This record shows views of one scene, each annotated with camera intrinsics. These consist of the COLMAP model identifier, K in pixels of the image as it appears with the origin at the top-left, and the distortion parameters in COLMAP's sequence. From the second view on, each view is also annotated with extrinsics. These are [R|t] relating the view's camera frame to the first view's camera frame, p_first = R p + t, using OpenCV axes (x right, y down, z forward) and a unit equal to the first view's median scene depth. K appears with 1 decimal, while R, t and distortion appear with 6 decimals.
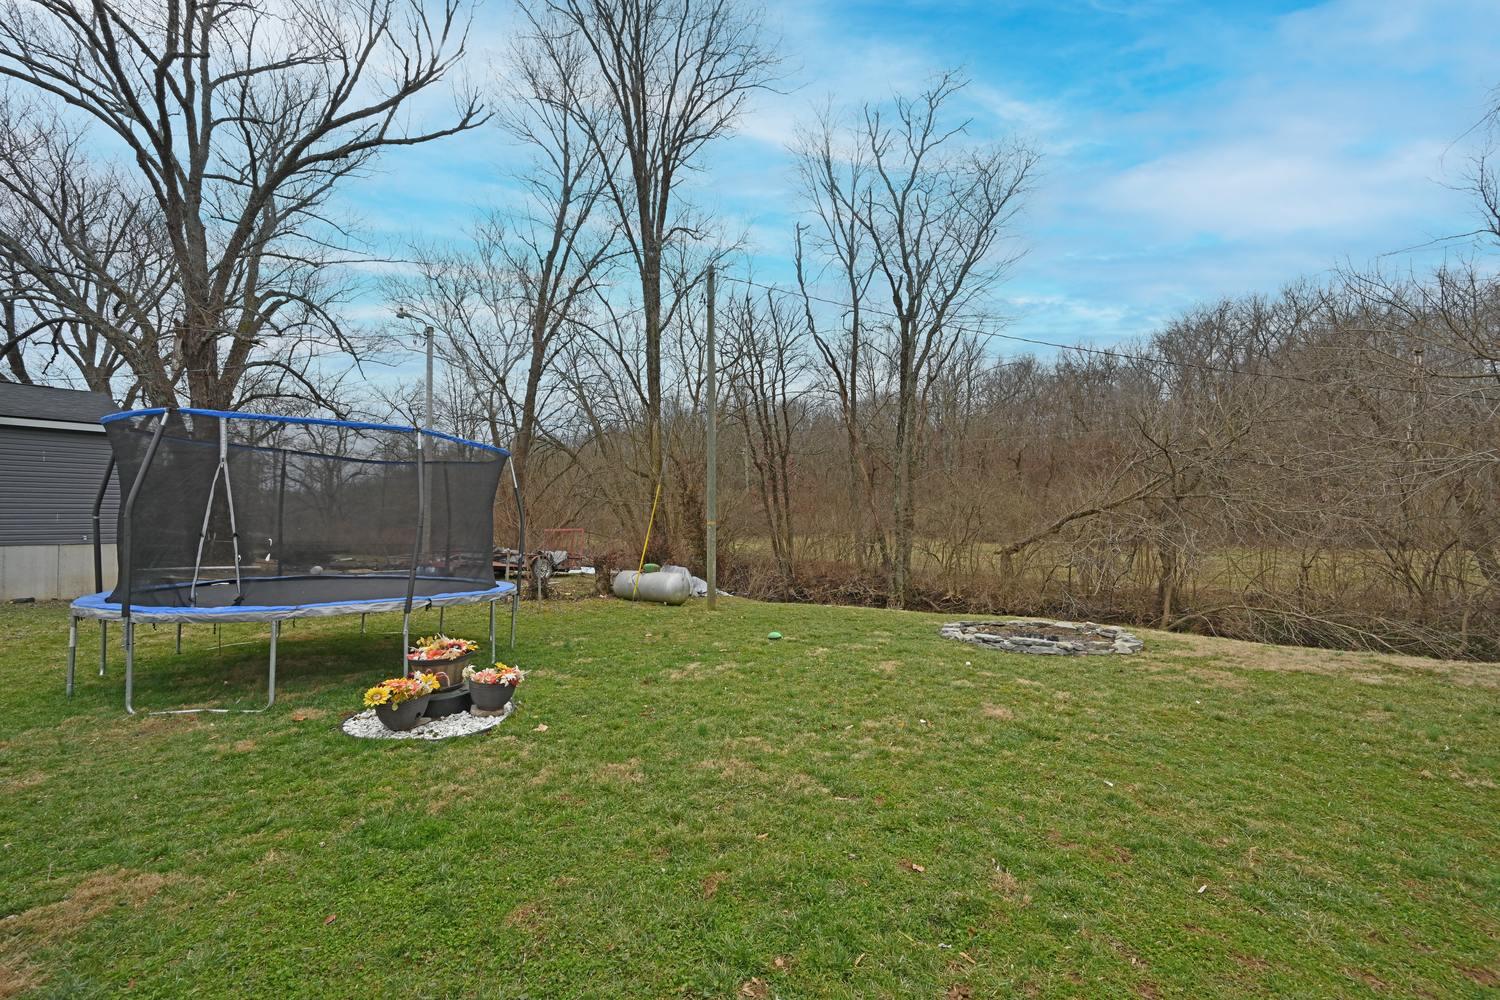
lens RADIAL K [[588.2, 0, 750.0], [0, 588.2, 500.0], [0, 0, 1]] dist [0.000660, 0.000099]
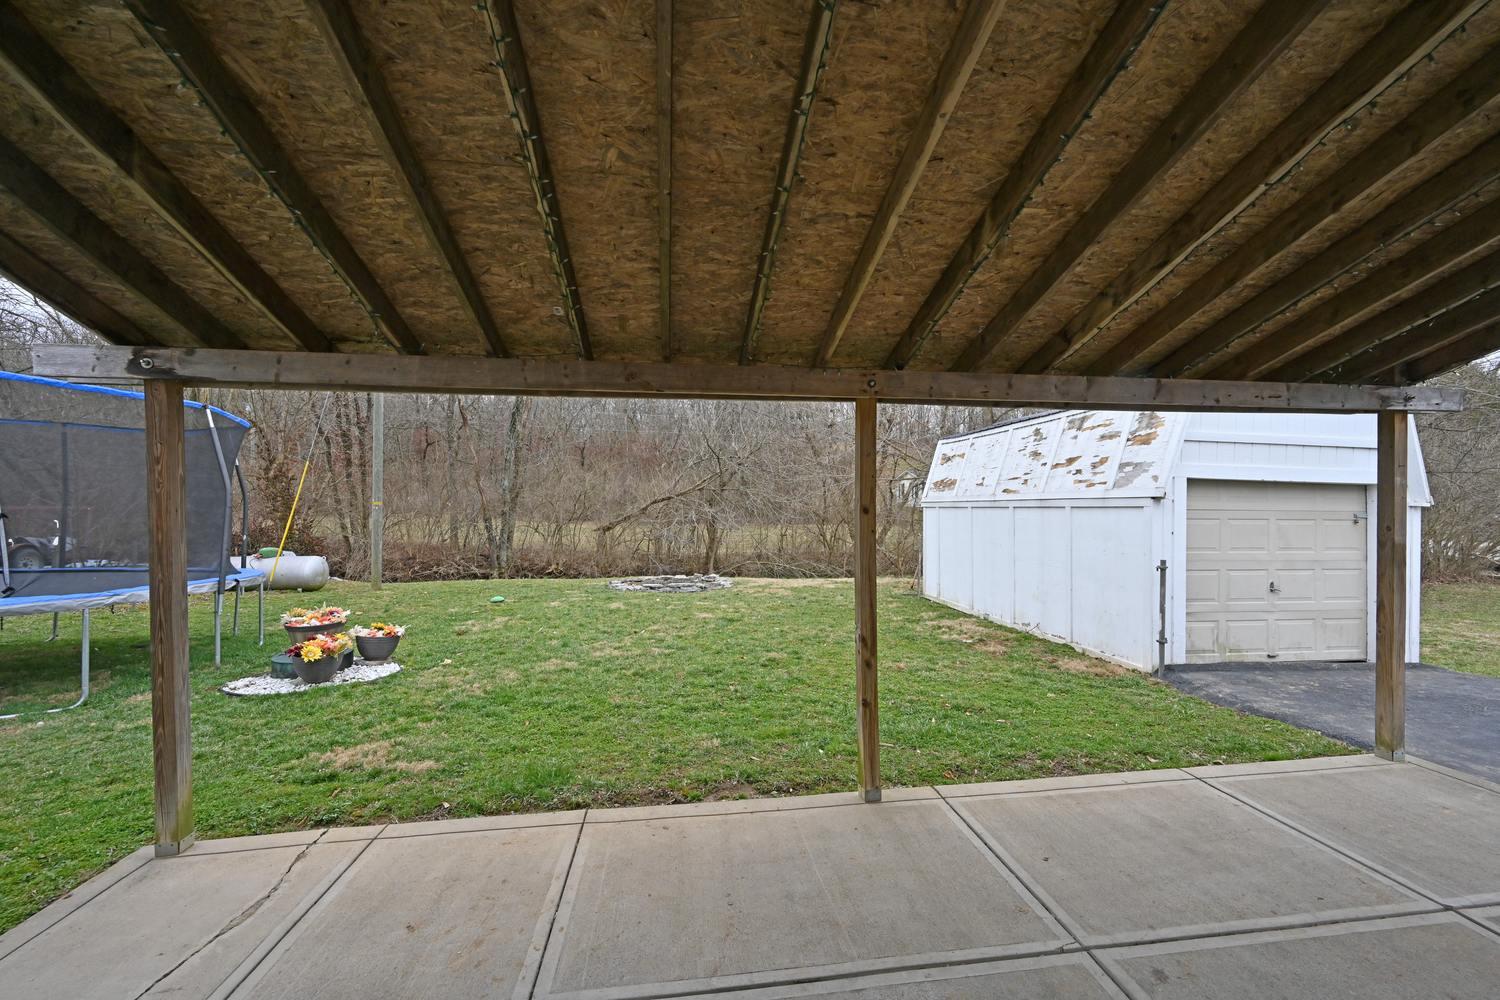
lens RADIAL K [[588.2, 0, 750.0], [0, 588.2, 500.0], [0, 0, 1]] dist [0.000660, 0.000099]
pose [[0.733988, 0.018798, 0.678903, -0.198358], [-0.041793, 0.998973, 0.017523, -0.007308], [-0.677876, -0.041235, 0.734019, -0.109915]]
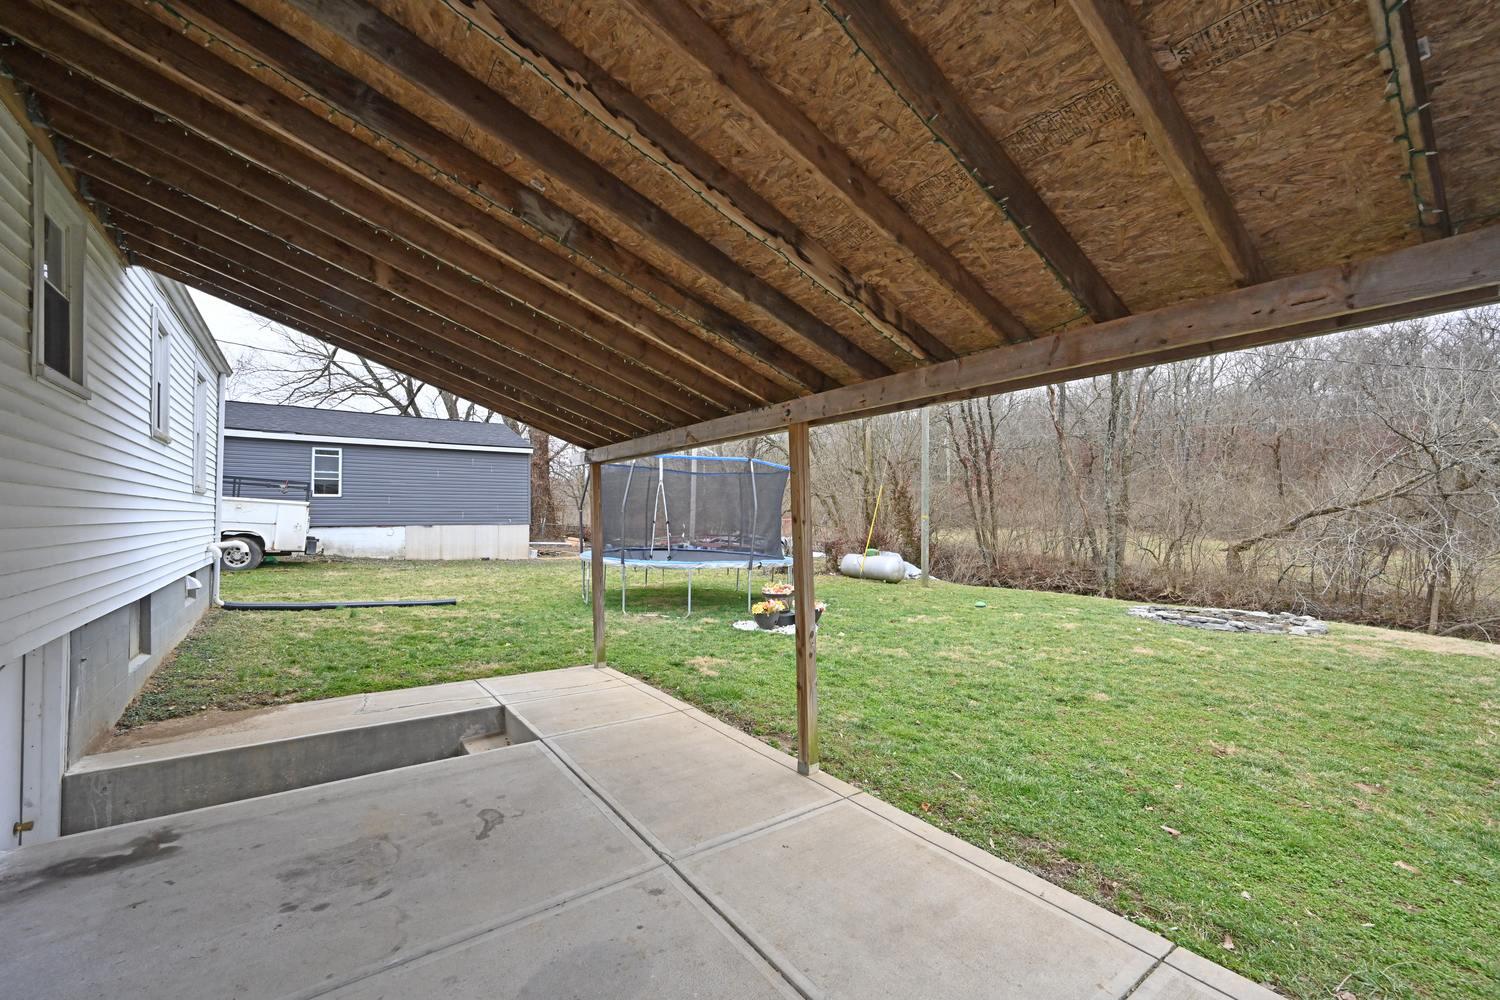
lens RADIAL K [[592.8, 0, 759.7], [0, 592.8, 495.9], [0, 0, 1]] dist [0.001531, -0.000025]
pose [[0.952243, 0.003248, -0.305325, -0.011709], [0.000216, 0.999936, 0.011310, -0.013255], [0.305342, -0.010836, 0.952181, -0.202614]]
